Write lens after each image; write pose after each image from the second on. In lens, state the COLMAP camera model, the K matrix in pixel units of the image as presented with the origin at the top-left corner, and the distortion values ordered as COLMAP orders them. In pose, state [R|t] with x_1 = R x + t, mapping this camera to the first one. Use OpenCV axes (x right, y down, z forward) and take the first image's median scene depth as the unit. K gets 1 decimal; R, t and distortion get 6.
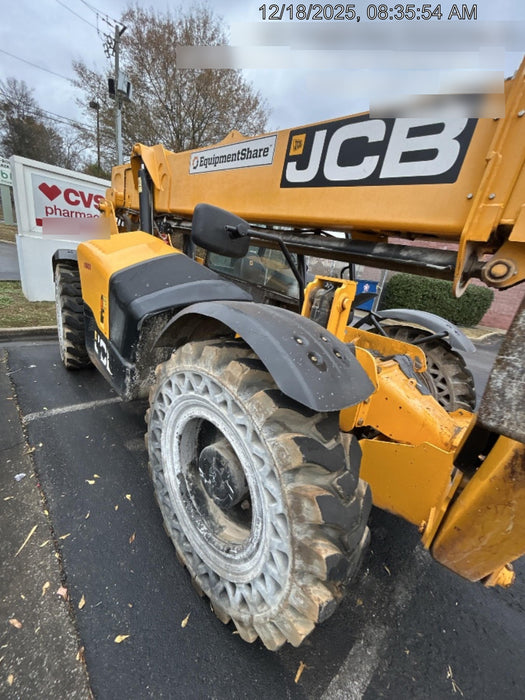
lens RADIAL K [[283.6, 0, 263.2], [0, 283.6, 351.8], [0, 0, 1]] dist [0.000318, -0.000859]
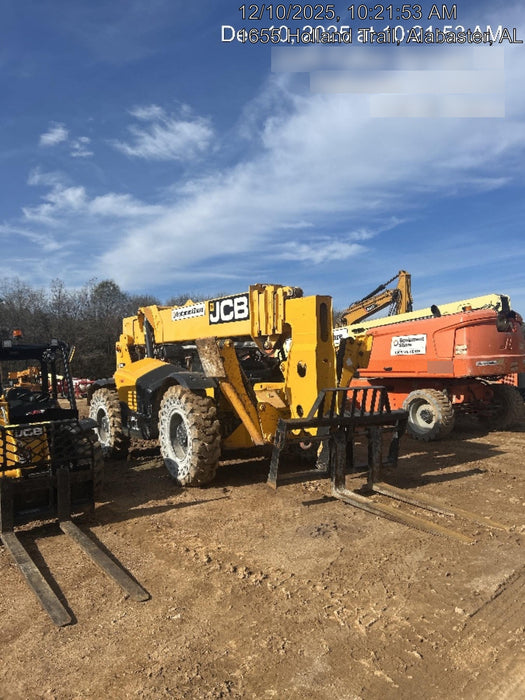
lens RADIAL K [[523.7, 0, 261.9], [0, 523.7, 350.6], [0, 0, 1]] dist [0.023667, -0.002427]
pose [[0.964465, -0.216463, -0.151496, 0.606688], [0.151783, 0.923267, -0.352903, 0.632567], [0.216261, 0.317368, 0.923314, -1.503373]]
